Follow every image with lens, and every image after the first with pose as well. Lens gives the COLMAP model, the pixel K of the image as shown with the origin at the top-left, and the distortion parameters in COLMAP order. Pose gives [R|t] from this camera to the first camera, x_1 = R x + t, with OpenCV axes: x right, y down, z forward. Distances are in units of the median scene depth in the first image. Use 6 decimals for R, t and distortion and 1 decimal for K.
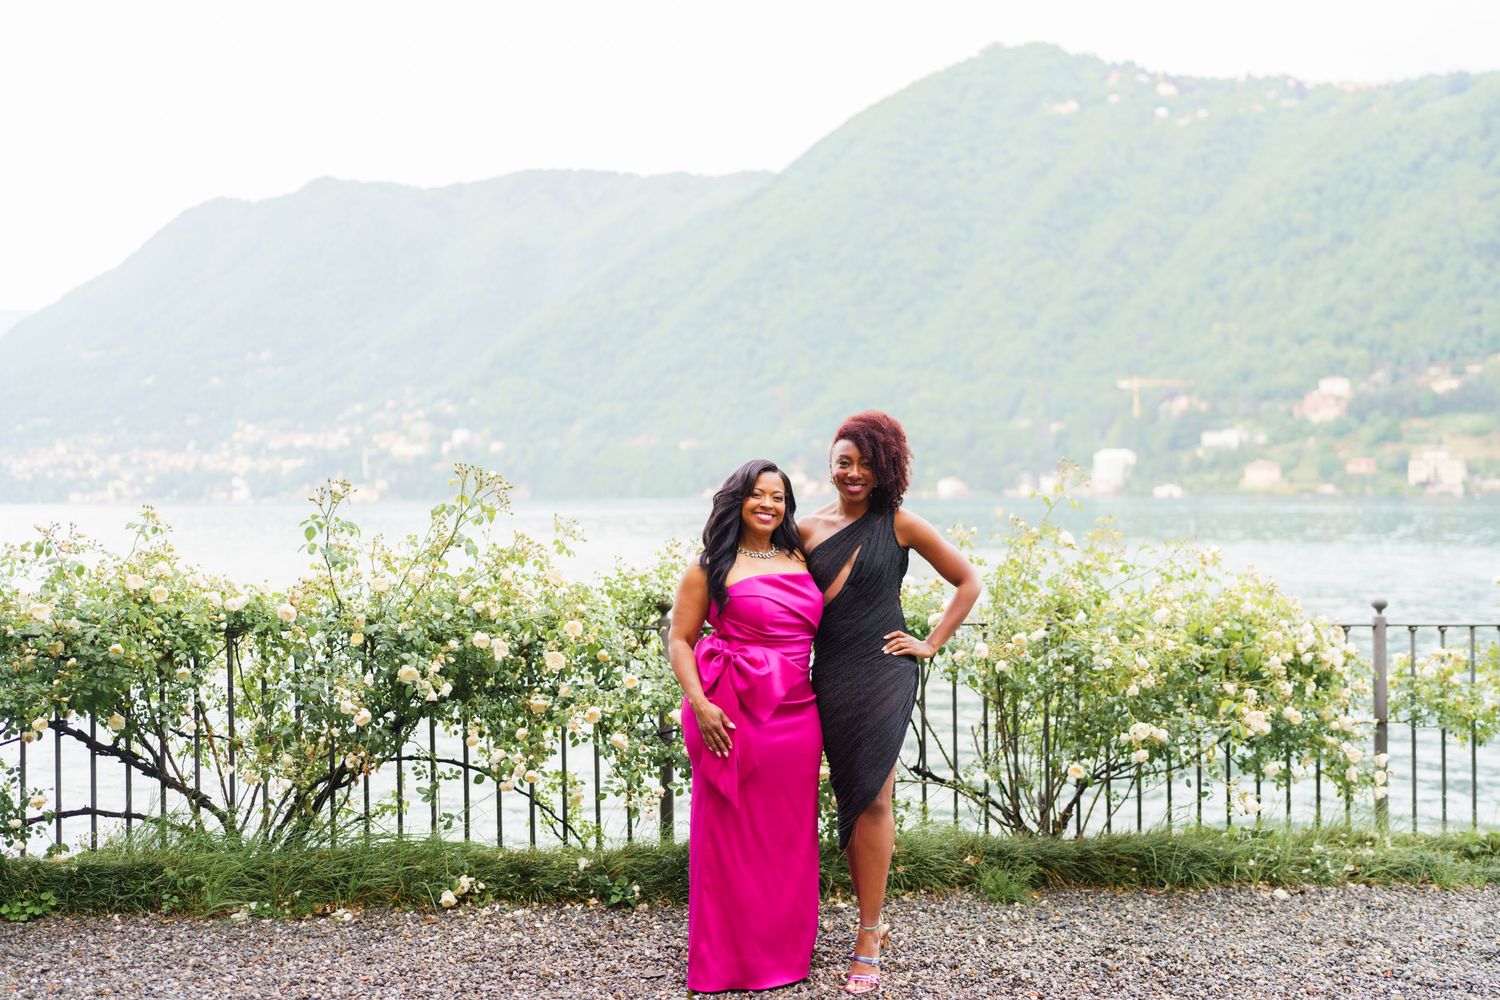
lens RADIAL K [[1485.0, 0, 788.3], [0, 1485.0, 473.4], [0, 0, 1]] dist [-0.044499, 0.134039]
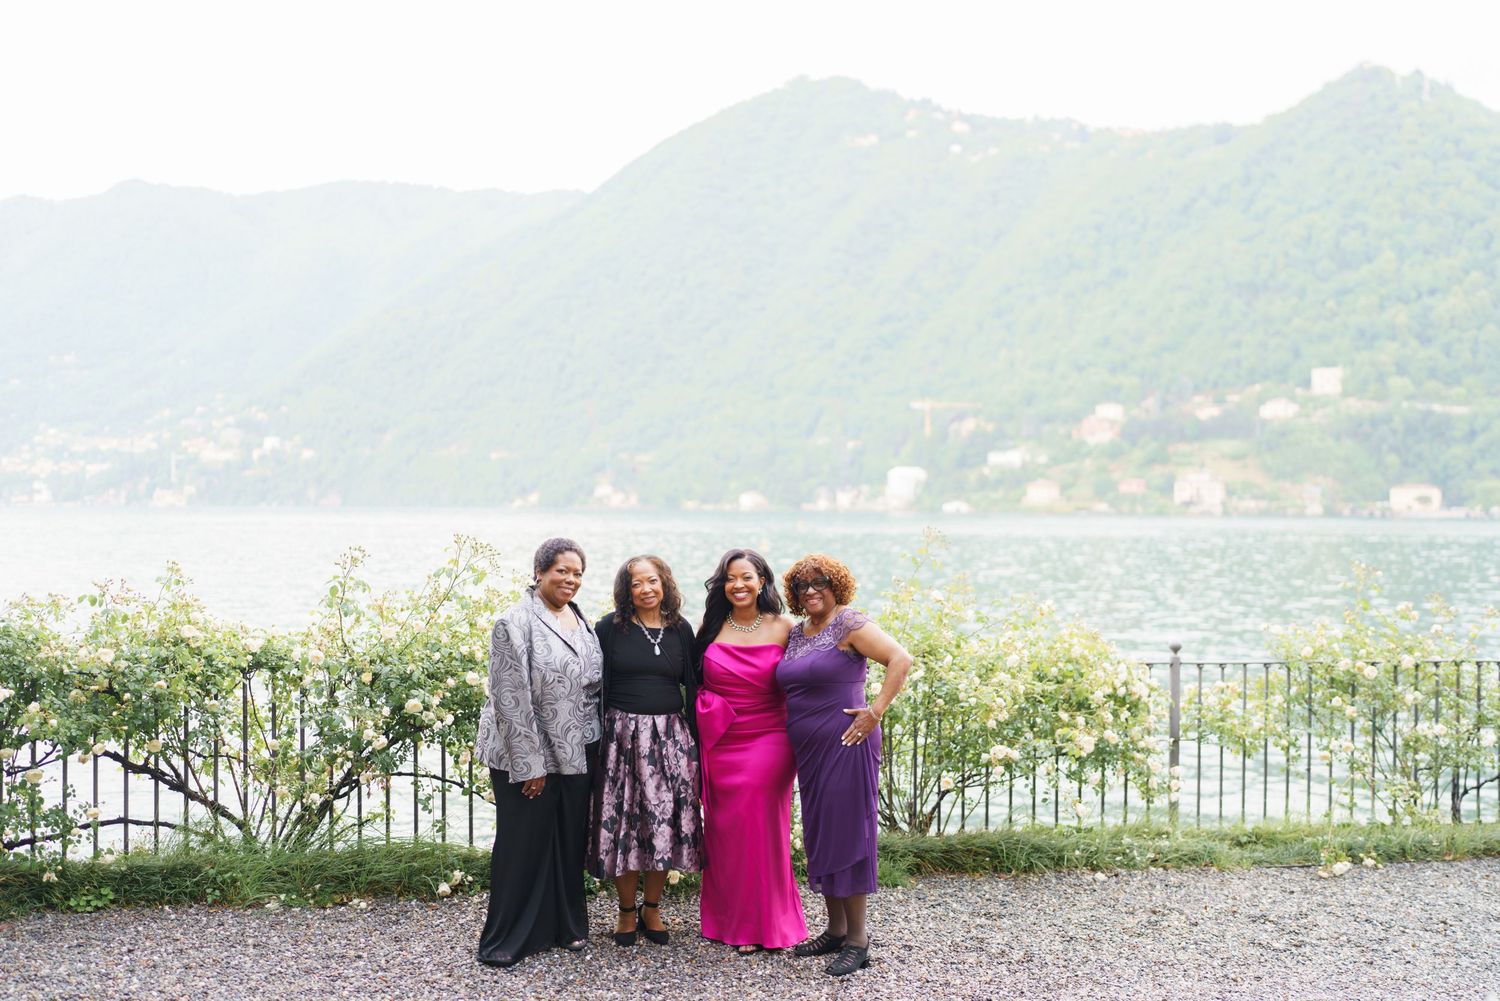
lens RADIAL K [[1428.3, 0, 745.1], [0, 1428.3, 502.8], [0, 0, 1]] dist [-0.053155, 0.163814]
pose [[0.994456, 0.013814, 0.104242, -0.104976], [-0.015064, 0.999824, 0.011220, -0.047851], [-0.104069, -0.012728, 0.994489, -0.186555]]
